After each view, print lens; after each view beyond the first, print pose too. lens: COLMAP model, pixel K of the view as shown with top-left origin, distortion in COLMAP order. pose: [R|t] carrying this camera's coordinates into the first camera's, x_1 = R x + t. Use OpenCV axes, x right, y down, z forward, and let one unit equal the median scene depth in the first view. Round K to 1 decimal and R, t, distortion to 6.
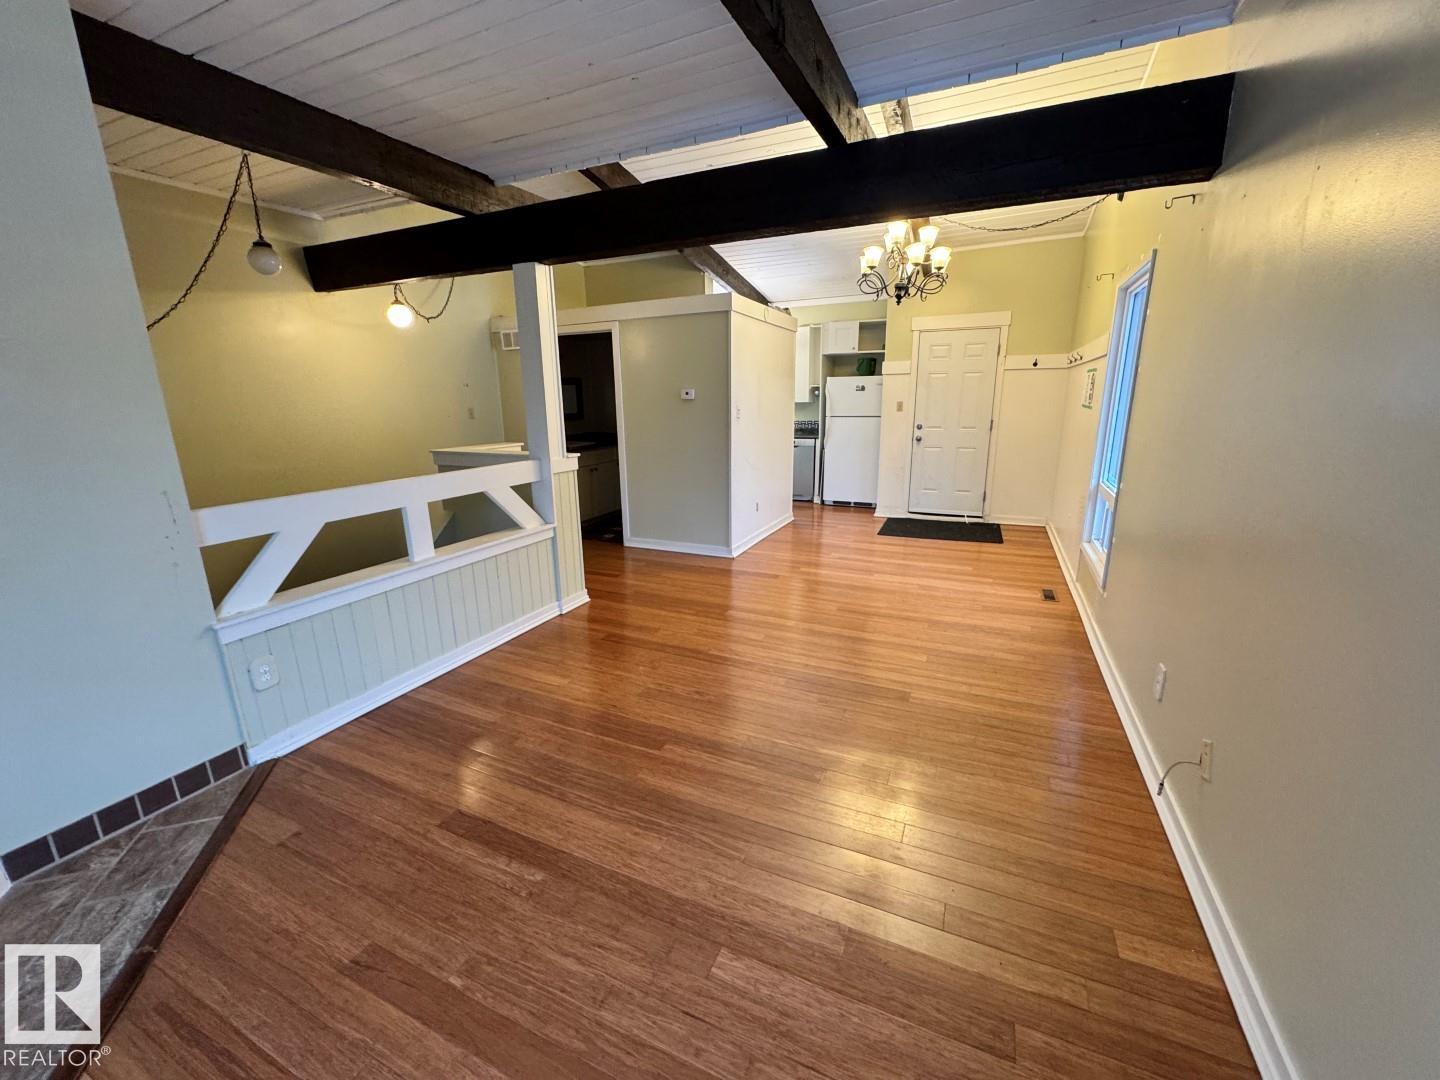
lens RADIAL K [[569.3, 0, 720.3], [0, 569.3, 541.4], [0, 0, 1]] dist [-0.001317, -0.000036]
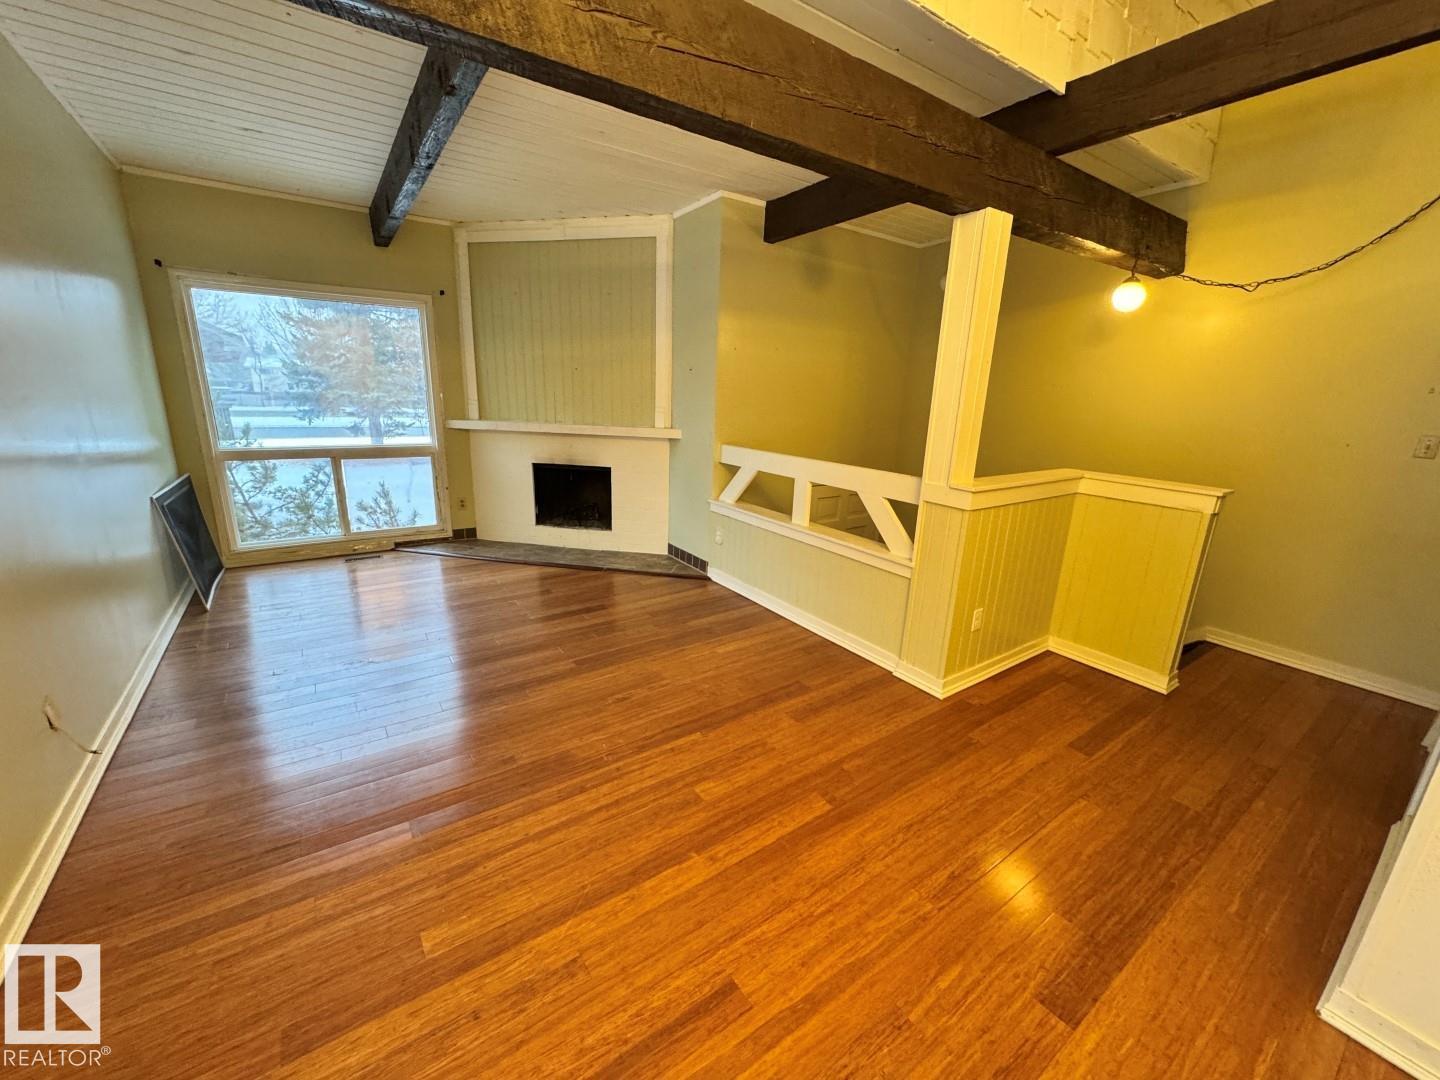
lens RADIAL K [[578.7, 0, 718.3], [0, 578.7, 536.1], [0, 0, 1]] dist [0.001009, 0.000195]
pose [[-0.507777, 0.211241, -0.835188, 0.532226], [-0.240326, 0.896250, 0.372798, -0.319038], [0.827288, 0.390016, -0.404329, 1.179918]]
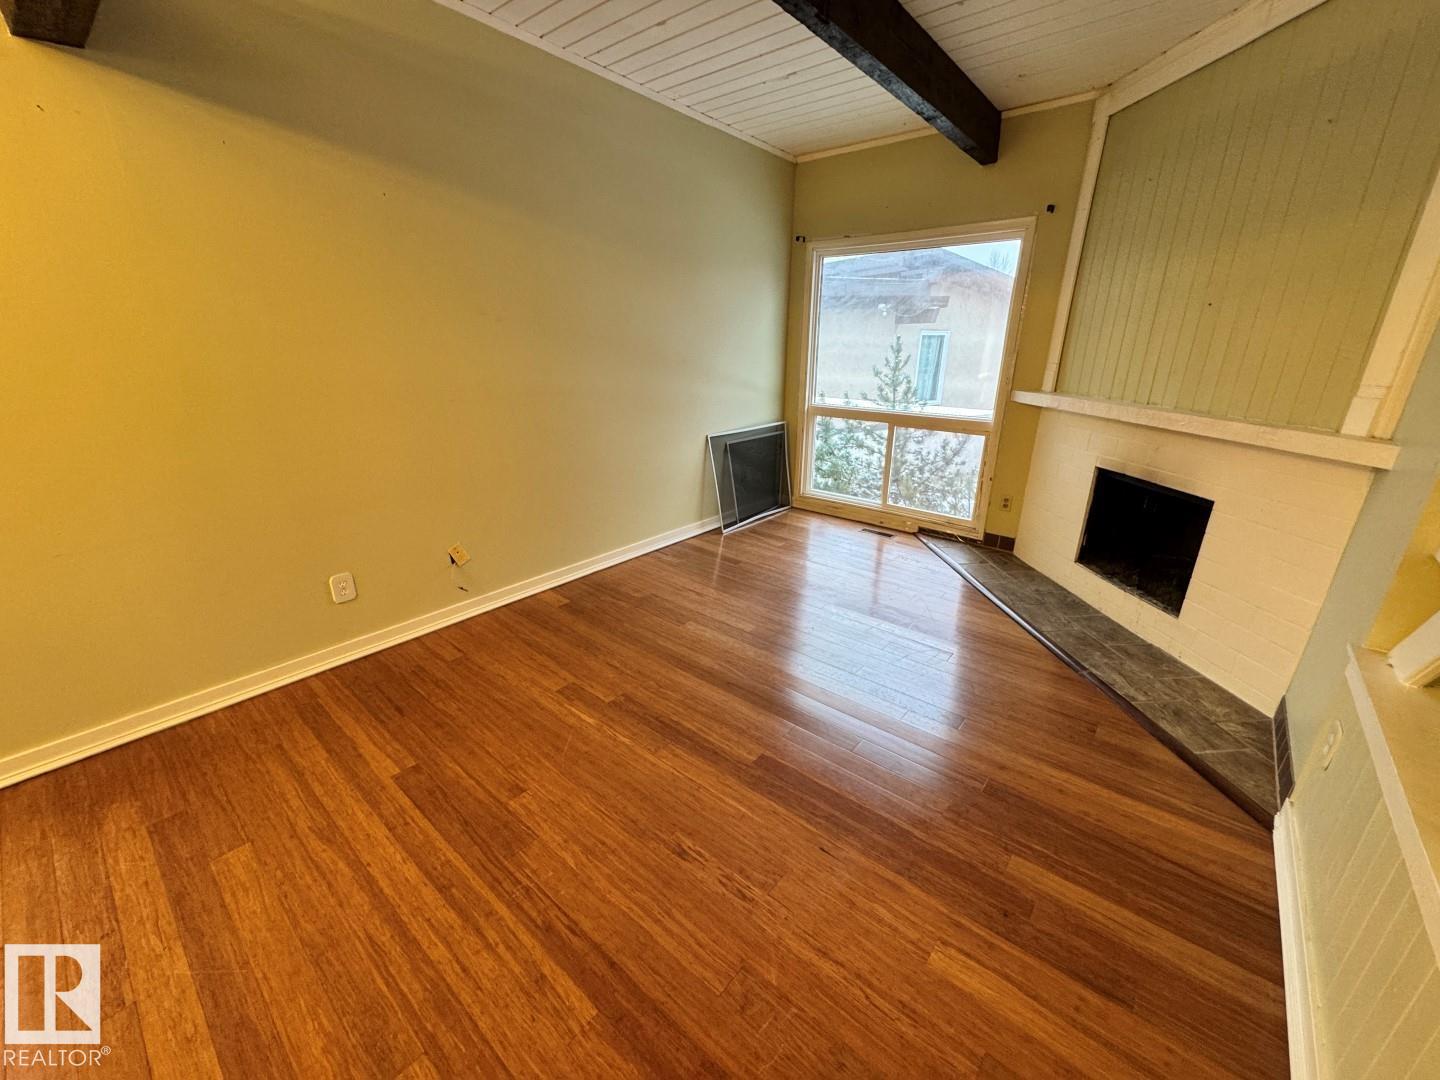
lens RADIAL K [[578.7, 0, 718.3], [0, 578.7, 536.1], [0, 0, 1]] dist [0.001009, 0.000195]
pose [[-0.962679, -0.081593, 0.258055, -0.168290], [0.073676, 0.838460, 0.539960, -0.270885], [-0.260426, 0.538820, -0.801156, 1.073132]]
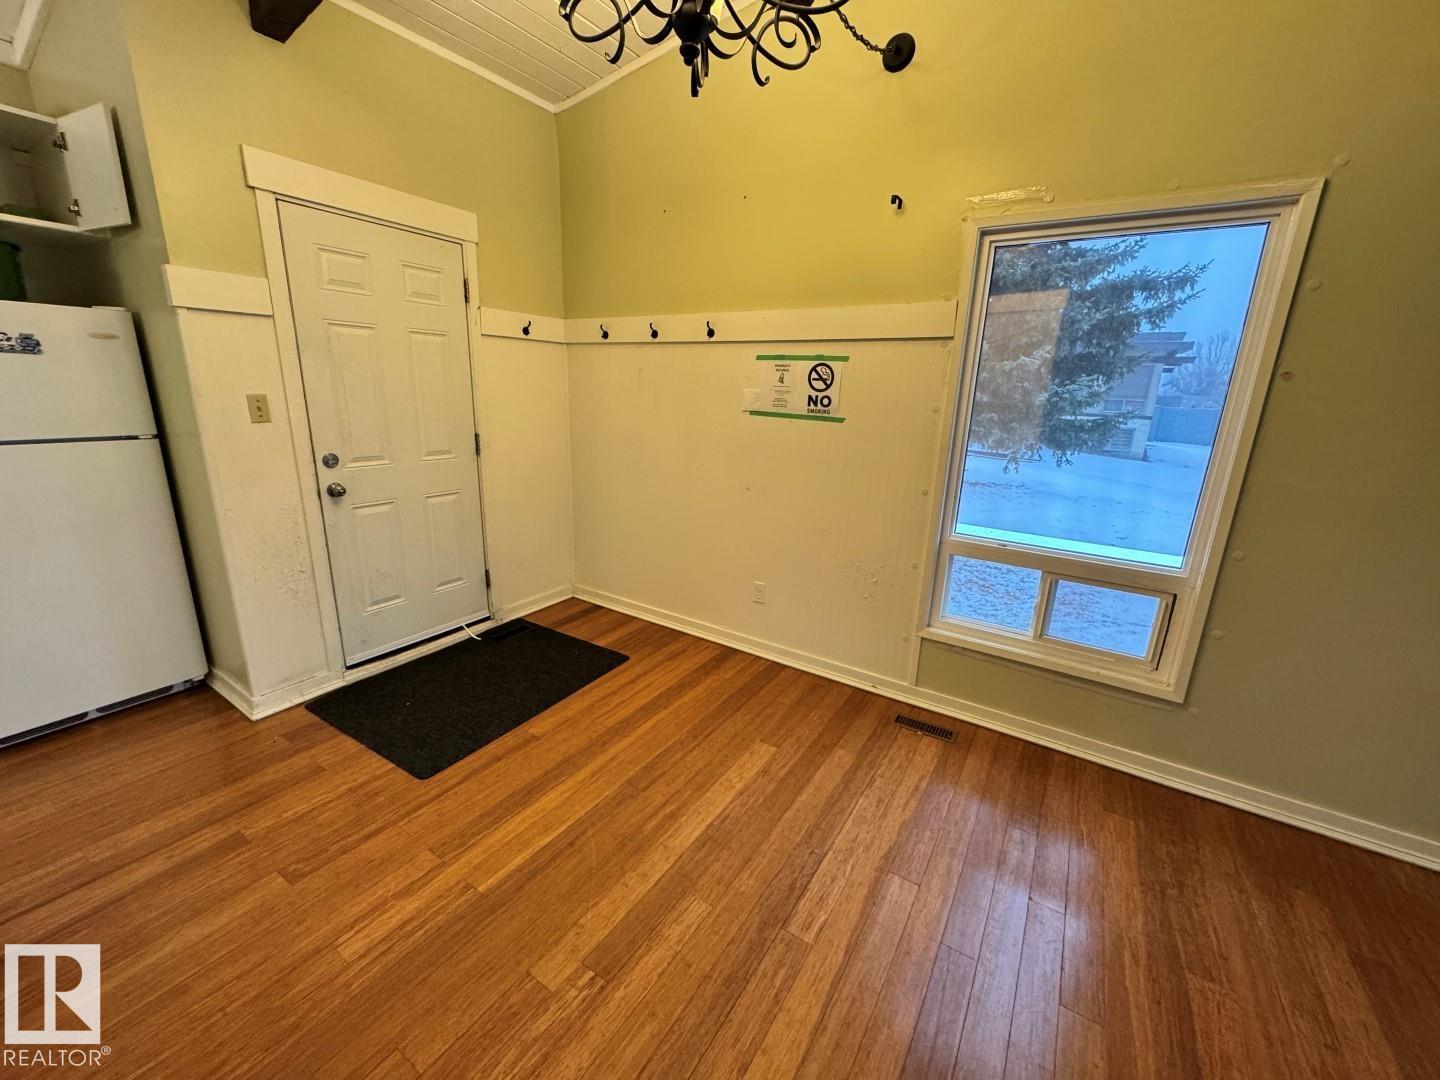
lens RADIAL K [[569.3, 0, 720.3], [0, 569.3, 541.4], [0, 0, 1]] dist [-0.001317, -0.000036]
pose [[0.145812, -0.243517, 0.958873, 0.002712], [0.208881, 0.954960, 0.210760, -0.330129], [-0.967010, 0.169559, 0.190111, 1.278766]]
